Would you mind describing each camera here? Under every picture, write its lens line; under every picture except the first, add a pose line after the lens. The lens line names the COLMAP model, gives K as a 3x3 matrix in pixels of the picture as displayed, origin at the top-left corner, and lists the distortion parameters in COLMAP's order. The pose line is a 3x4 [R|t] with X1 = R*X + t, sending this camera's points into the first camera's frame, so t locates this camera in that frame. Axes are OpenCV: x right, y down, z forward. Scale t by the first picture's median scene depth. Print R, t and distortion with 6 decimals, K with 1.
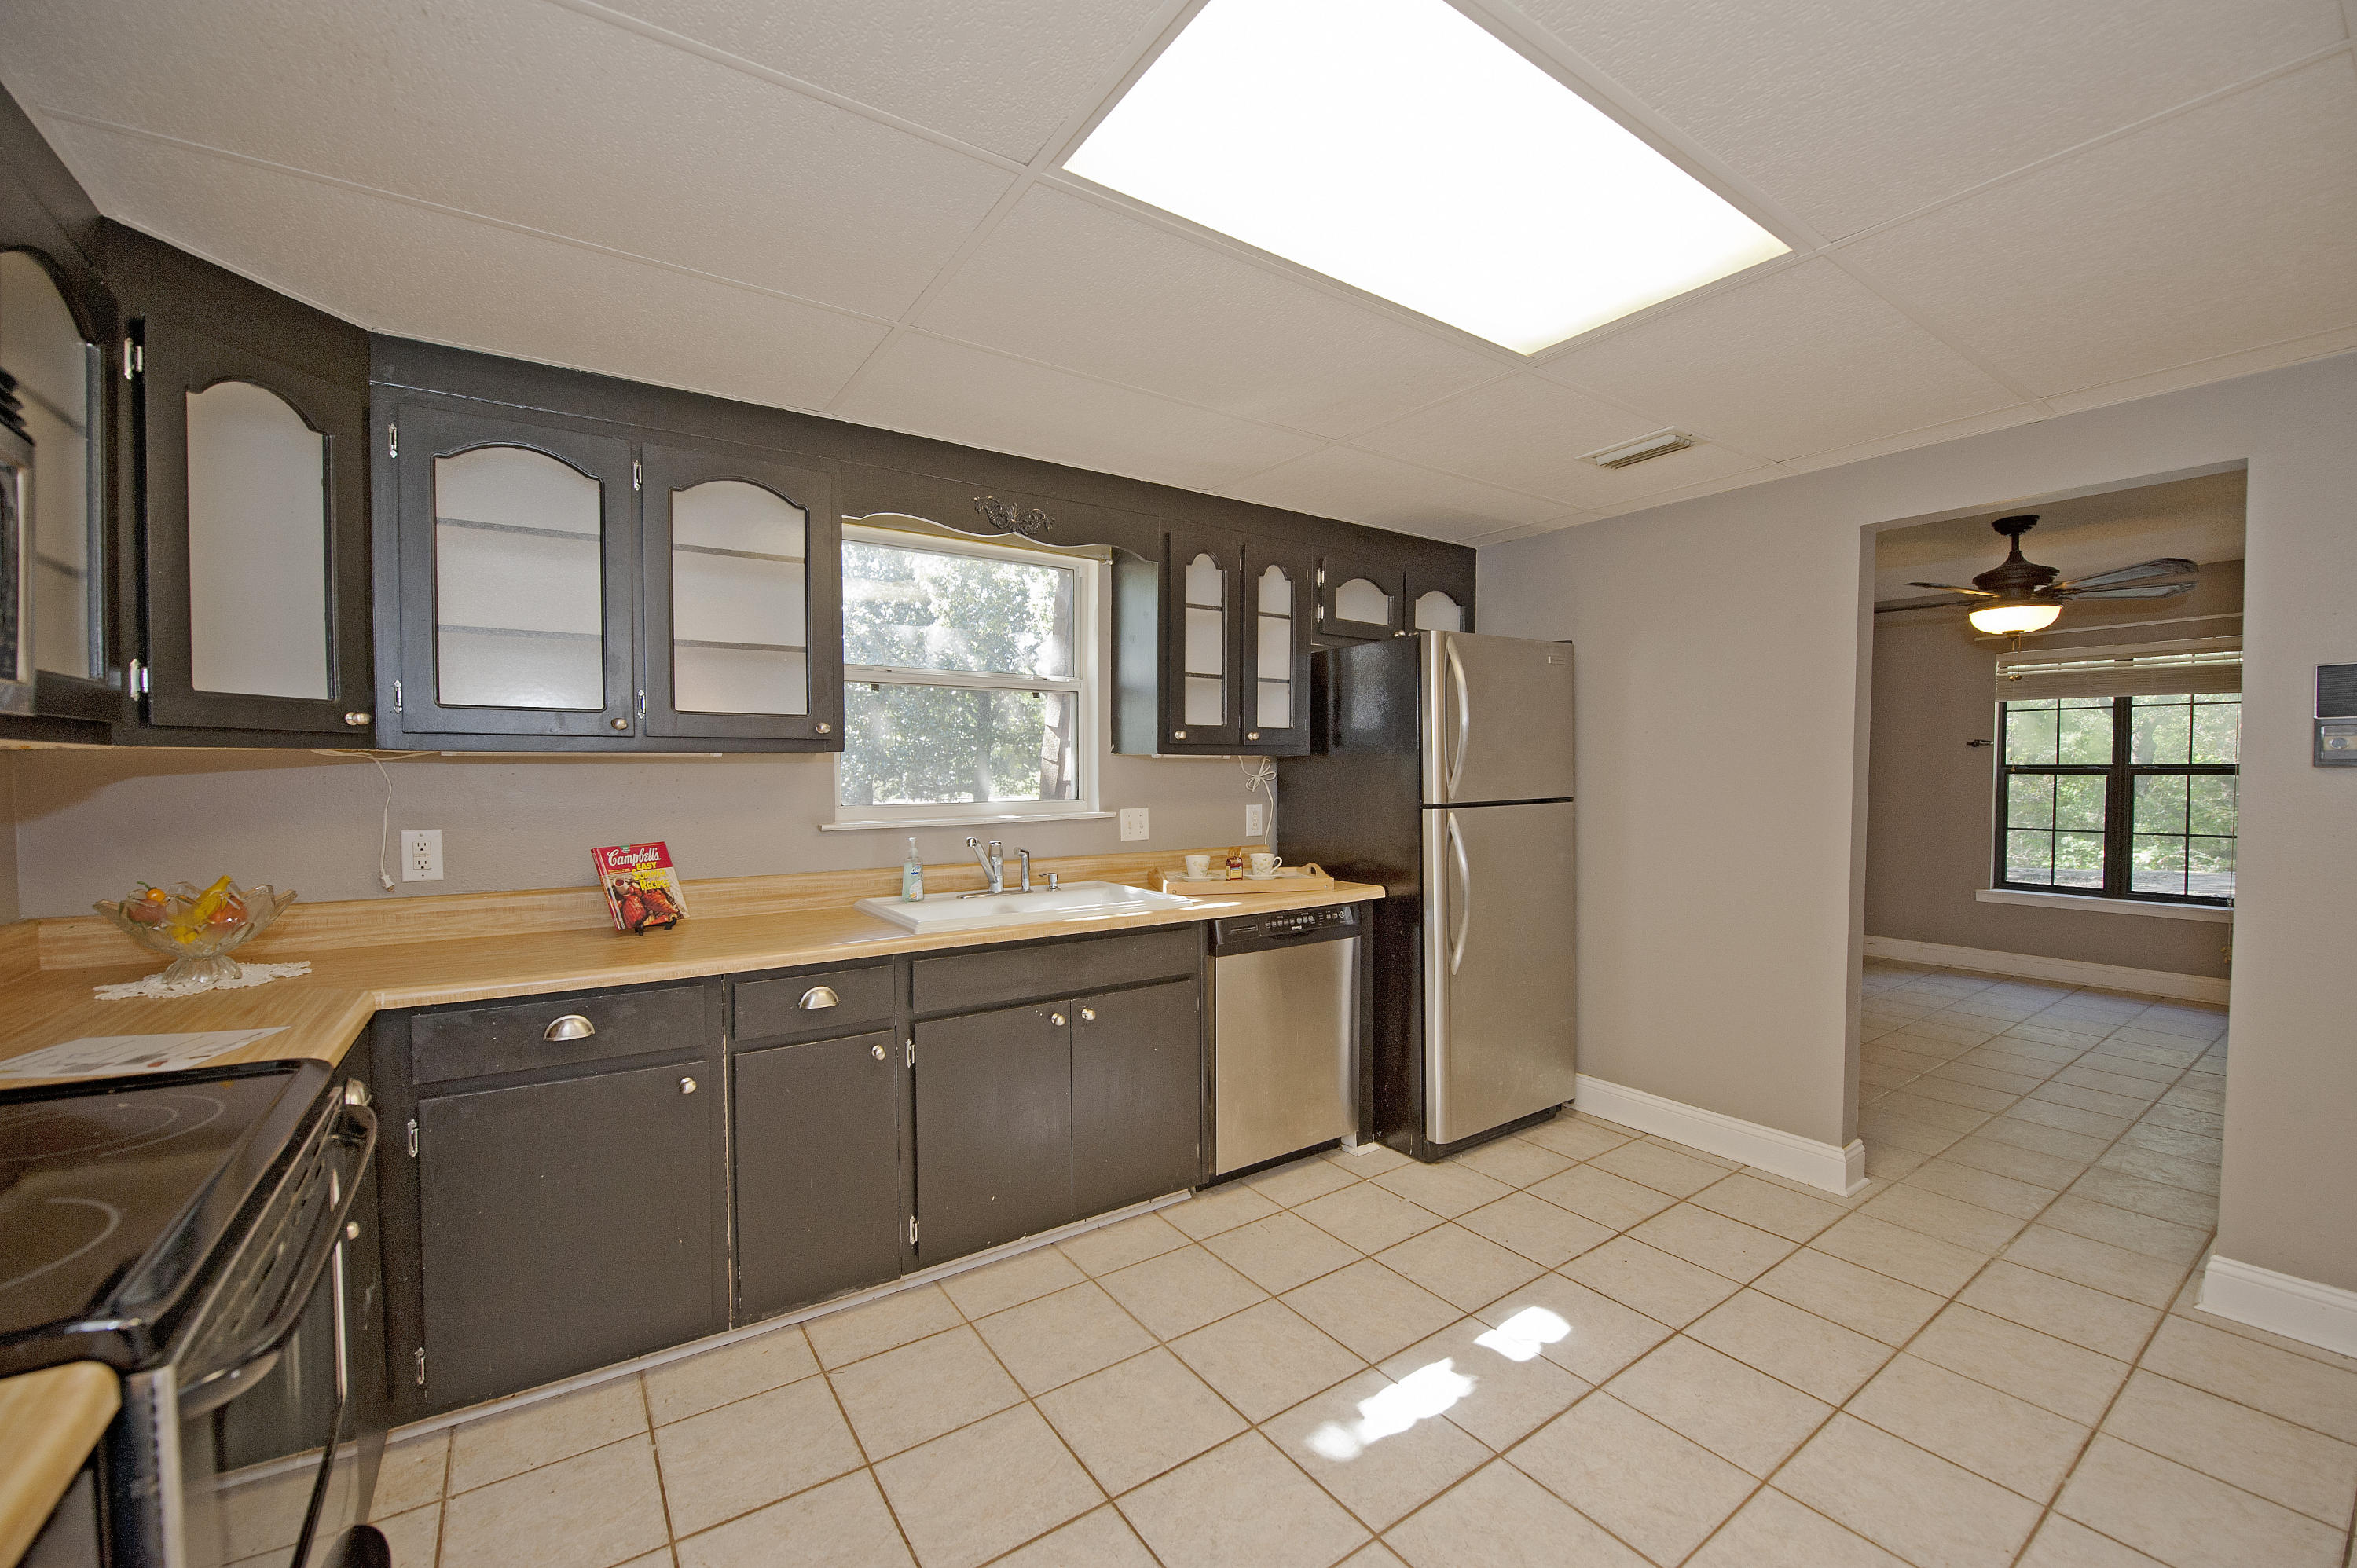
lens RADIAL K [[956.9, 0, 1178.5], [0, 956.9, 784.0], [0, 0, 1]] dist [0.000542, -0.000057]
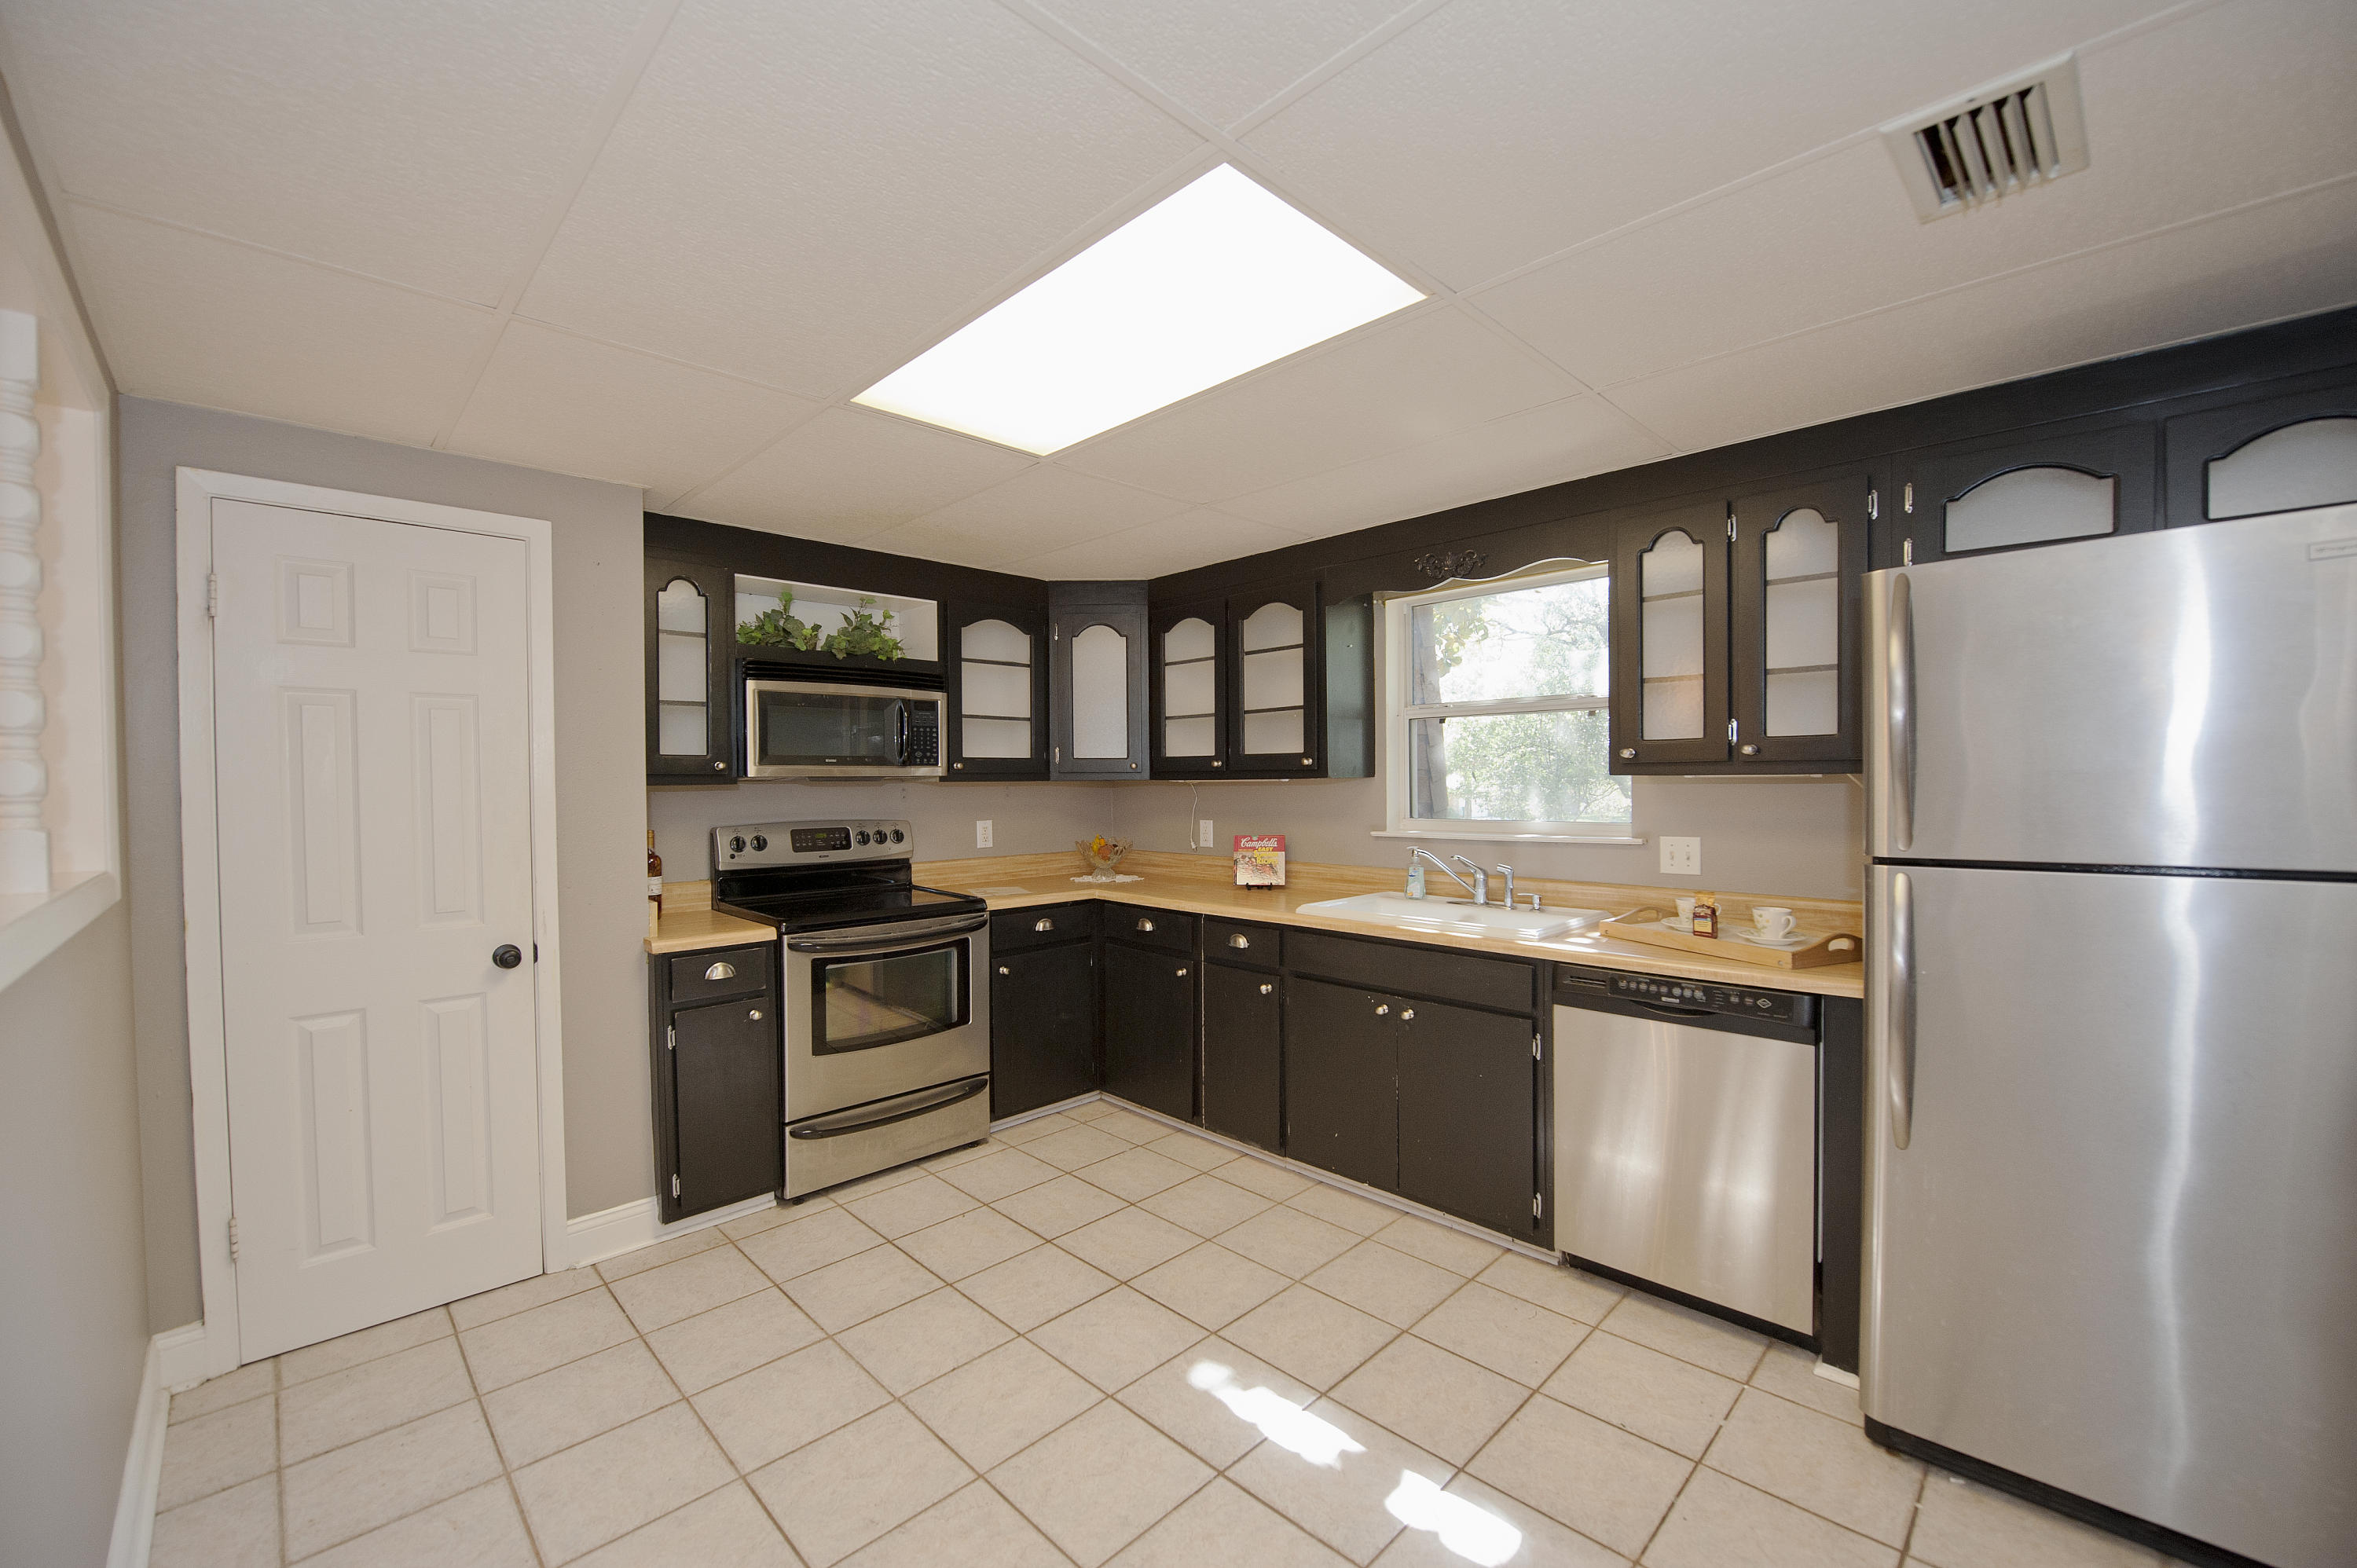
lens RADIAL K [[930.6, 0, 1186.3], [0, 930.6, 808.5], [0, 0, 1]] dist [-0.000687, -0.000031]
pose [[0.179452, 0.018092, -0.983600, 1.026741], [-0.021028, 0.999673, 0.014552, -0.003155], [0.983542, 0.018072, 0.179774, 0.630468]]
